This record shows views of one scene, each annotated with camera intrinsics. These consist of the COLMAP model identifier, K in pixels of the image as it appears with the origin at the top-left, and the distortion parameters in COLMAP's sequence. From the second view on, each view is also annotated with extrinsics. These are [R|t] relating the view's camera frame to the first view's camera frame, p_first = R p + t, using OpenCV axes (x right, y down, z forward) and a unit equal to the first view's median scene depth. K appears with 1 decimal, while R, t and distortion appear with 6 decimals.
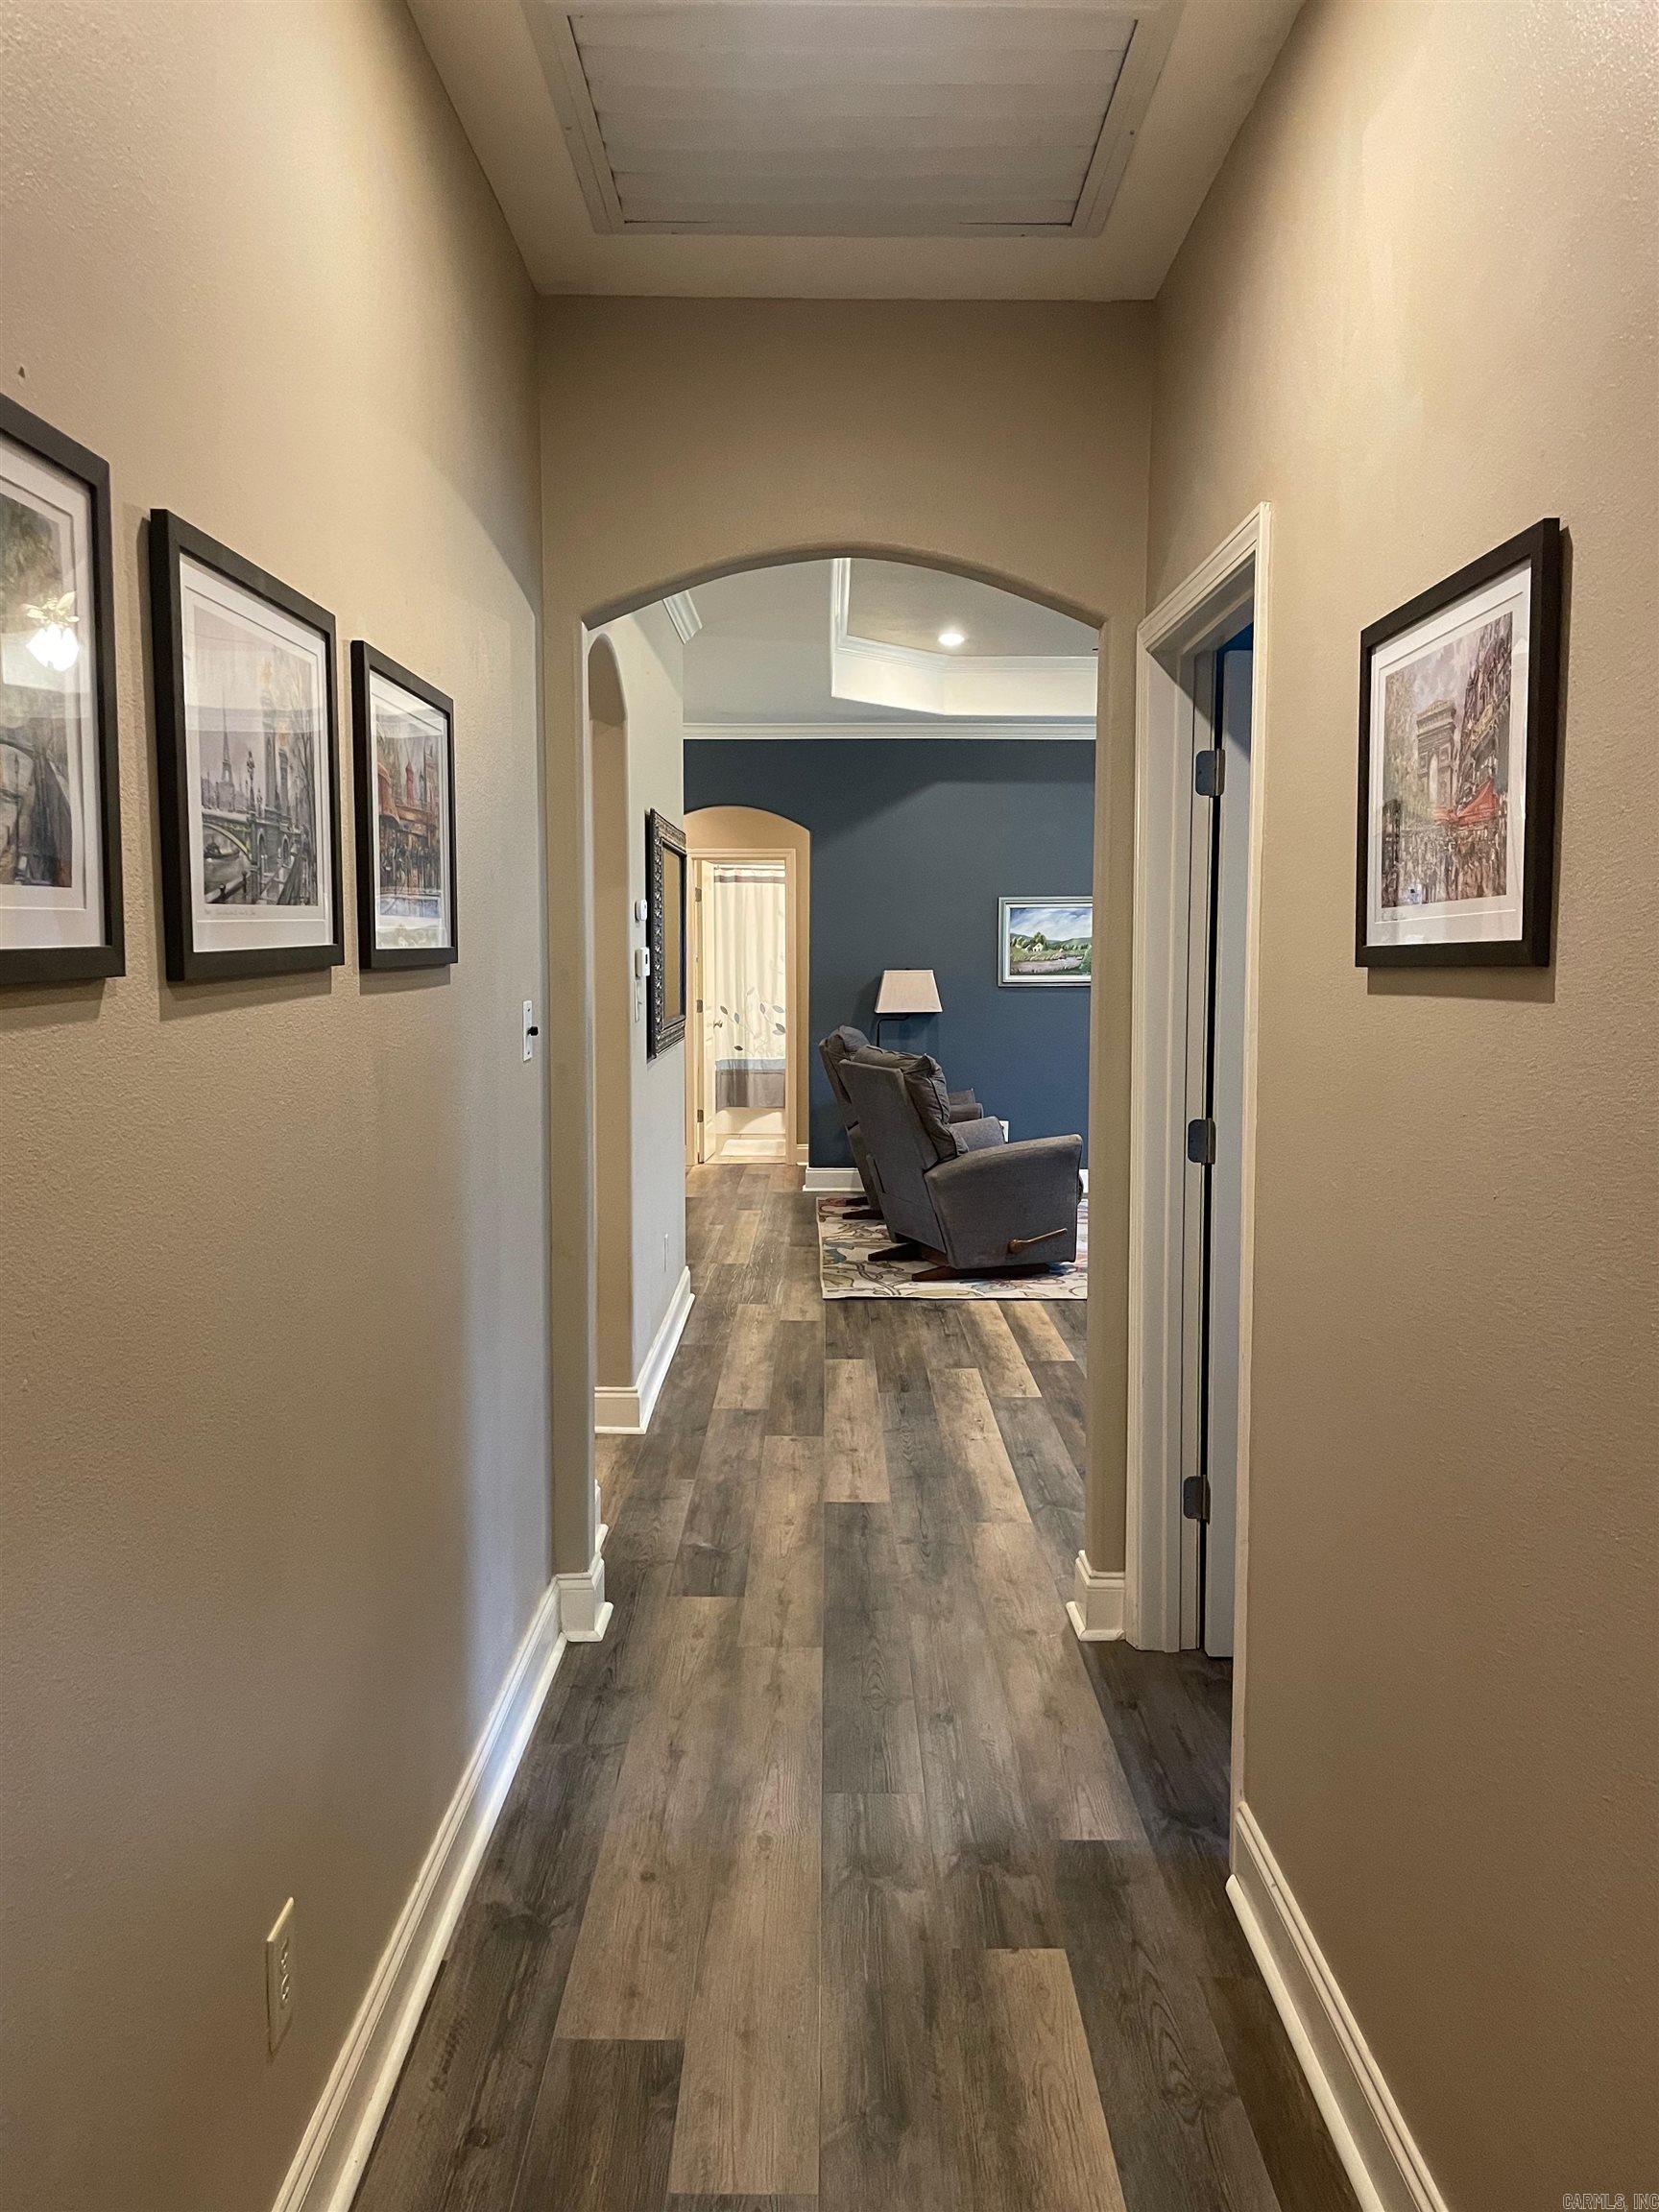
lens RADIAL K [[1665.4, 0, 821.7], [0, 1665.4, 1106.3], [0, 0, 1]] dist [0.061022, -0.072465]
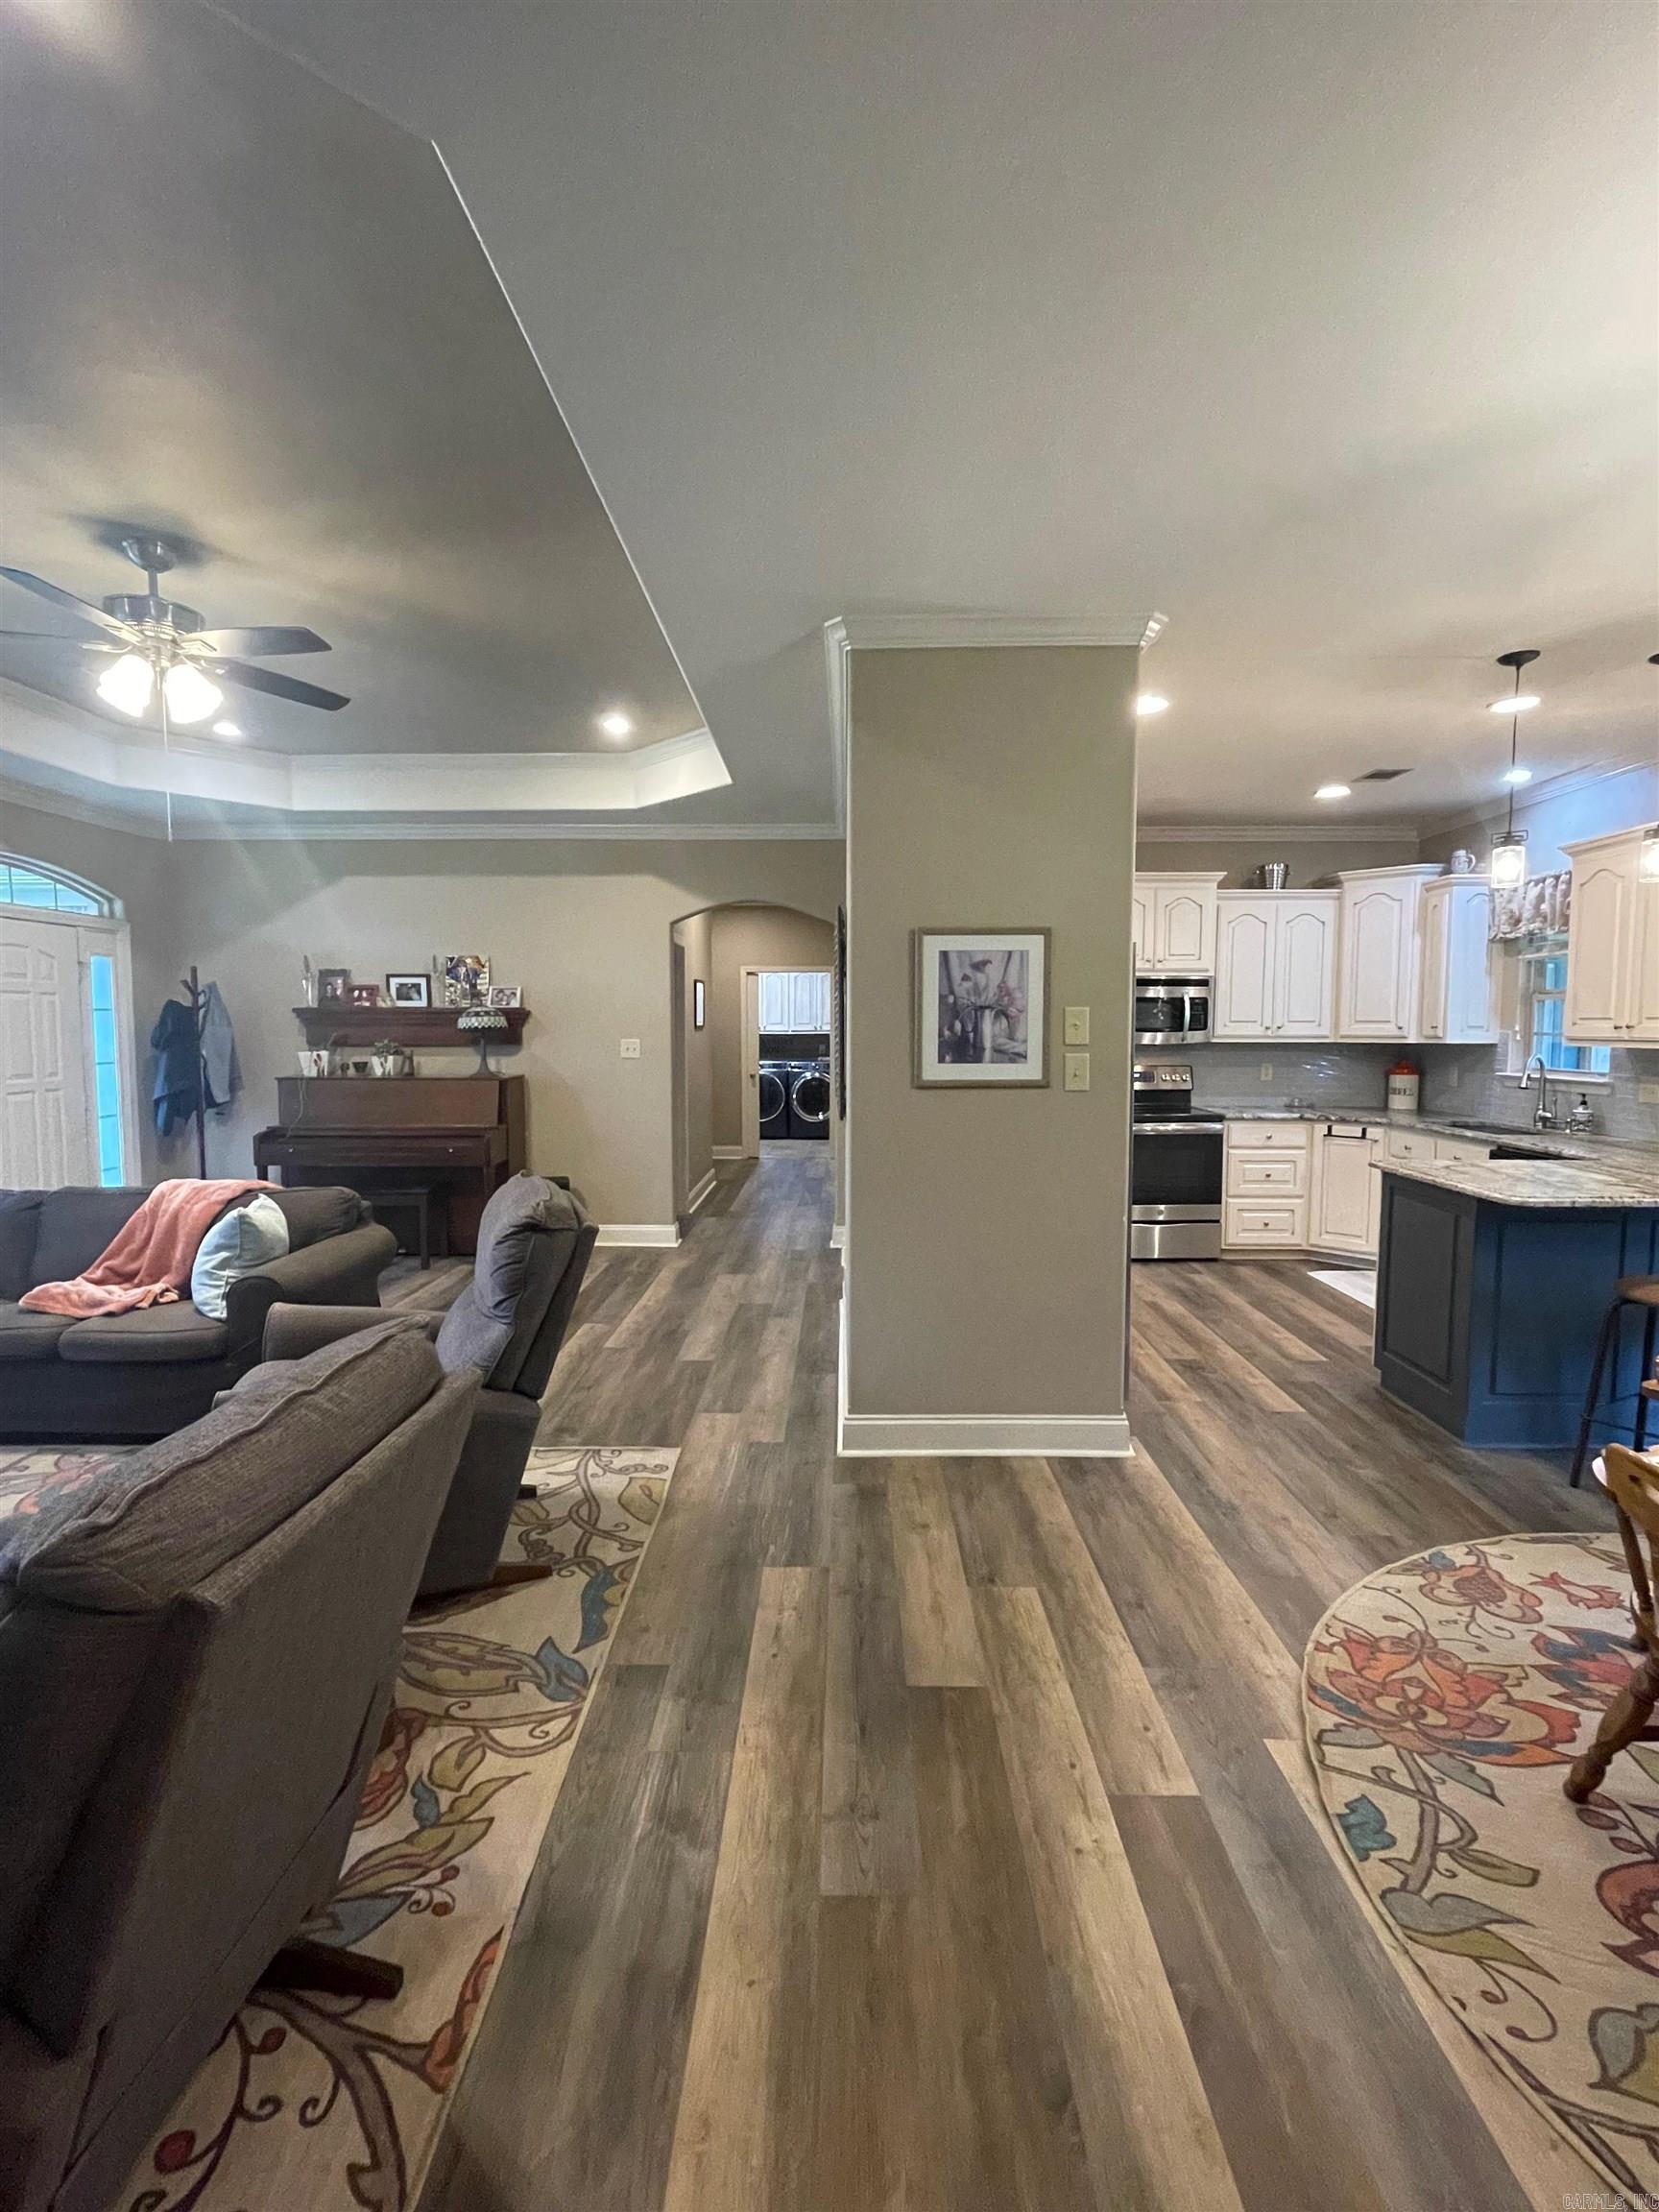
lens RADIAL K [[1012.7, 0, 827.0], [0, 1012.7, 1098.6], [0, 0, 1]] dist [-0.005350, -0.000330]
pose [[-0.999848, -0.002336, 0.017279, -0.055994], [0.000565, 0.986131, 0.165967, -0.098114], [-0.017427, 0.165951, -0.985980, 1.033474]]
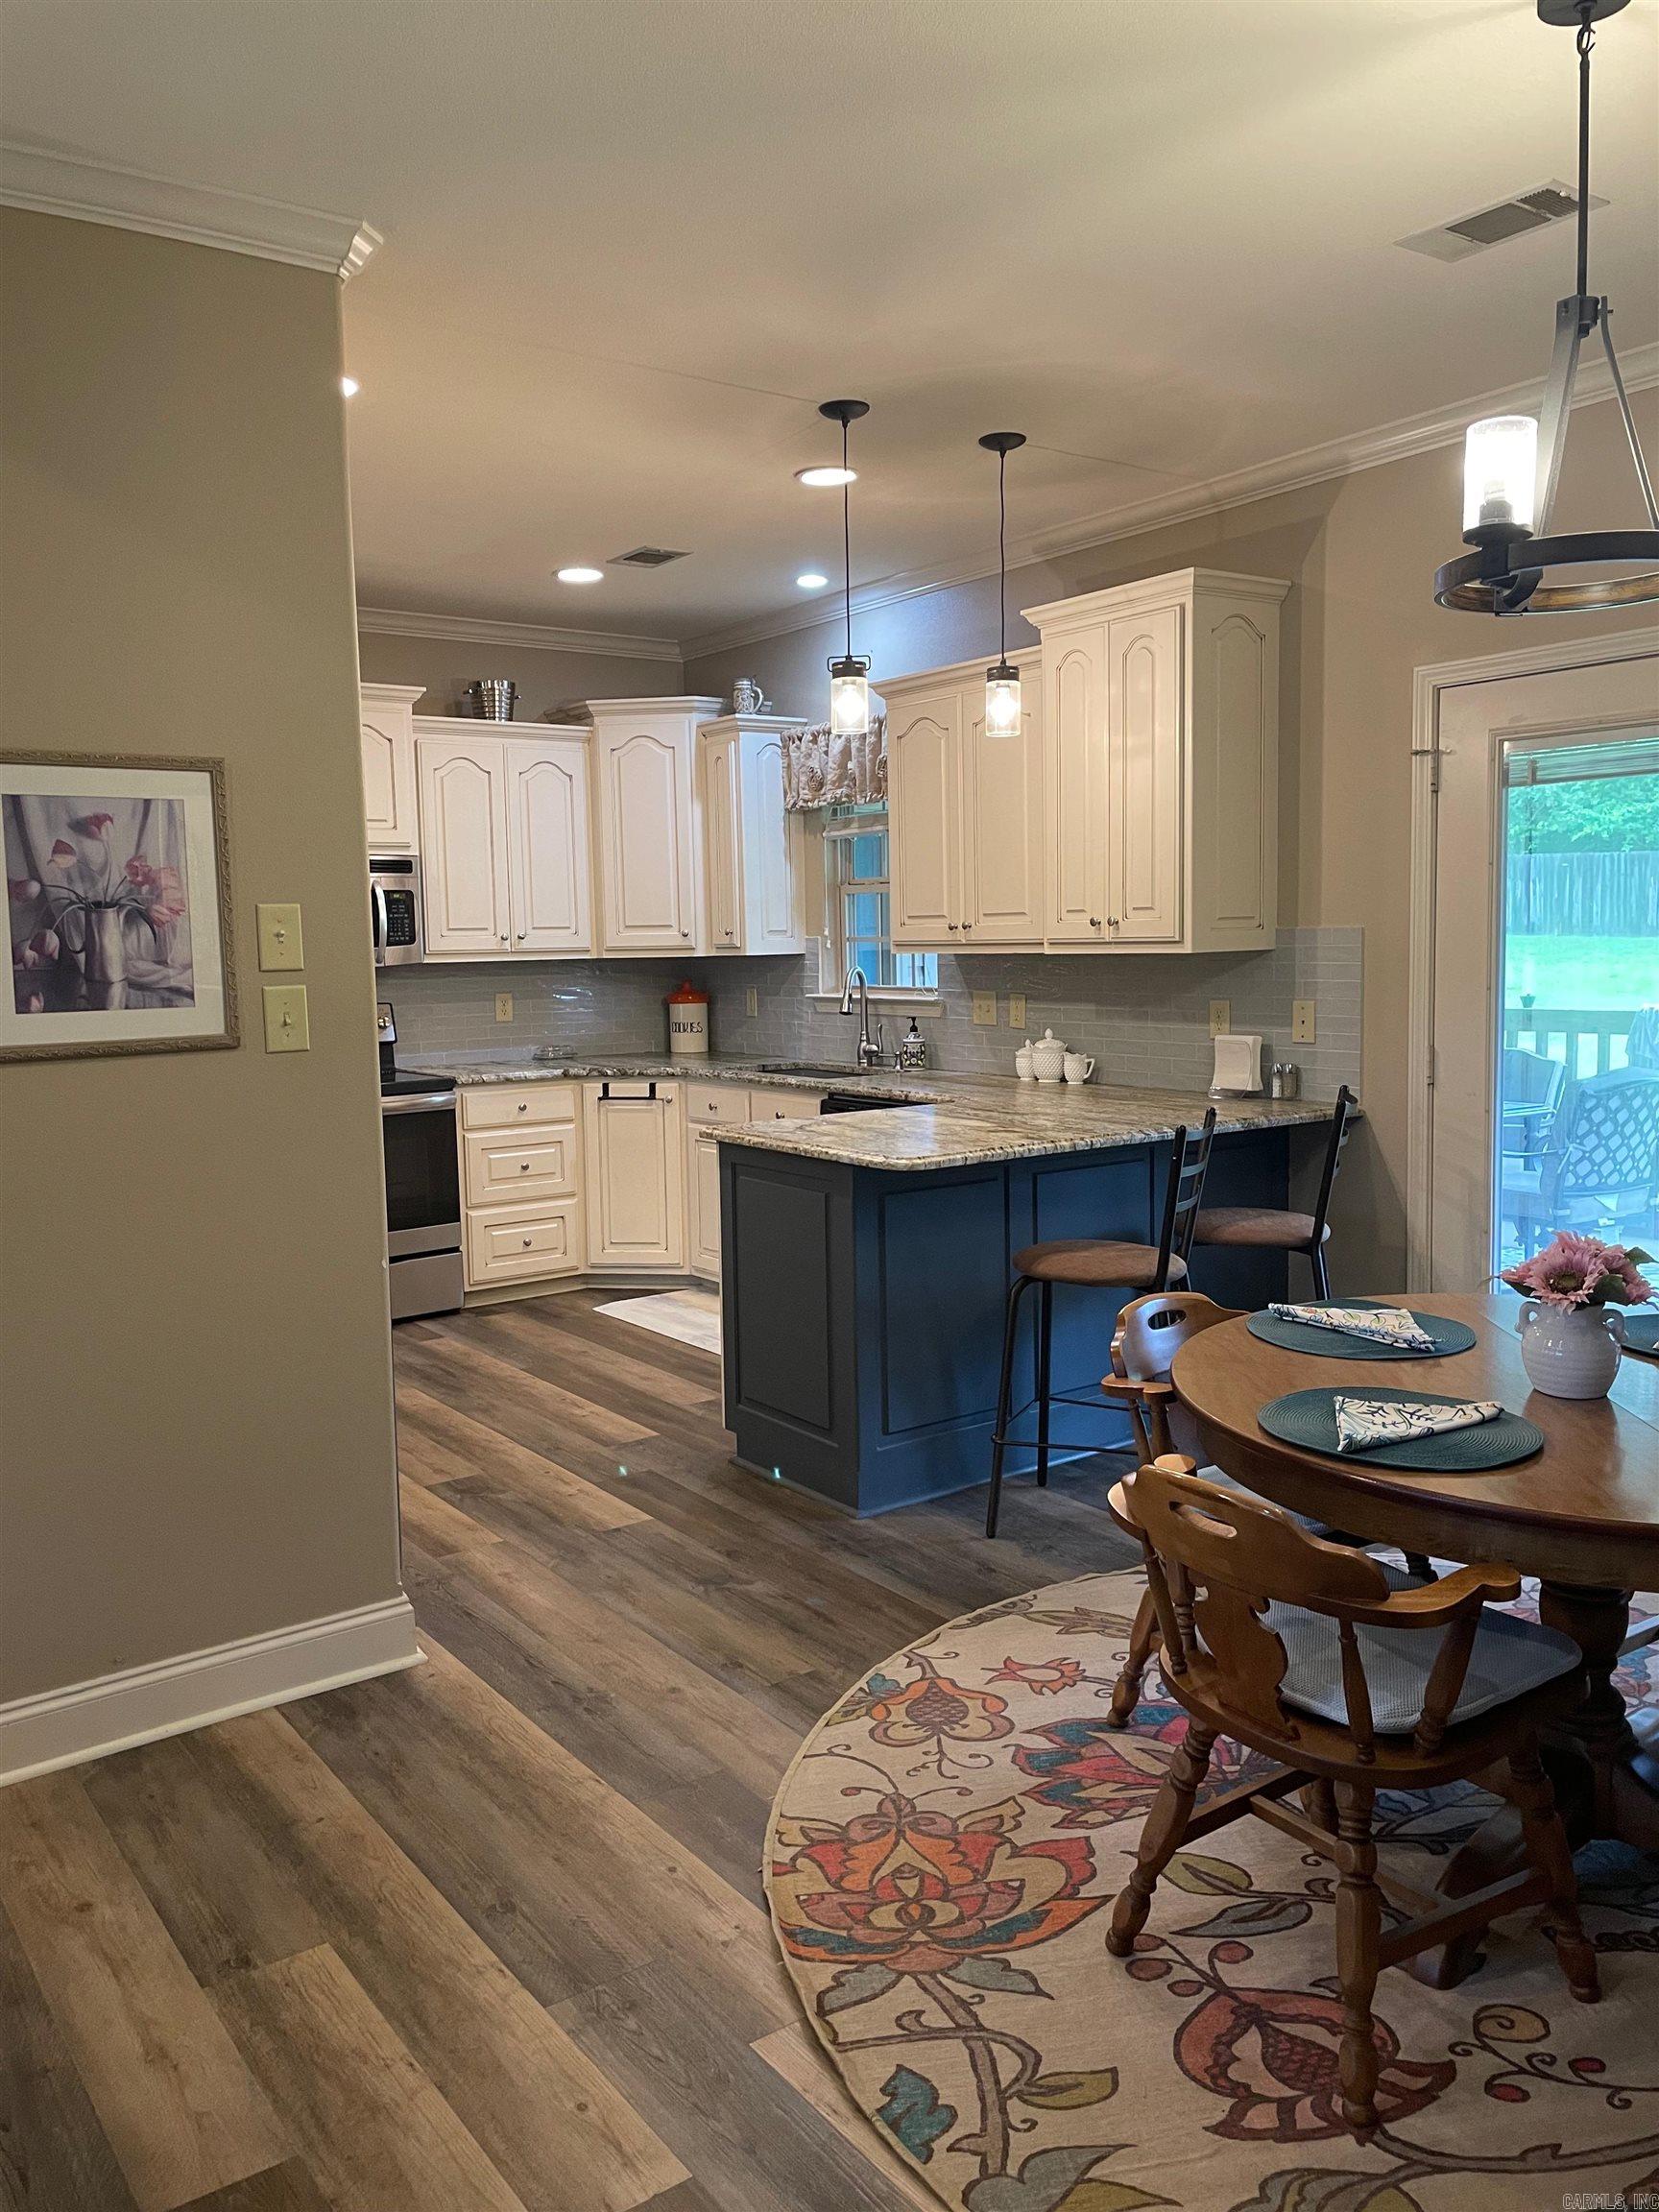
lens RADIAL K [[1665.4, 0, 822.1], [0, 1665.4, 1078.9], [0, 0, 1]] dist [0.061022, -0.072465]
pose [[-0.810092, 0.067746, -0.582376, -0.030004], [-0.035433, 0.985830, 0.163965, -0.094922], [0.585232, 0.153462, -0.796212, 1.011079]]
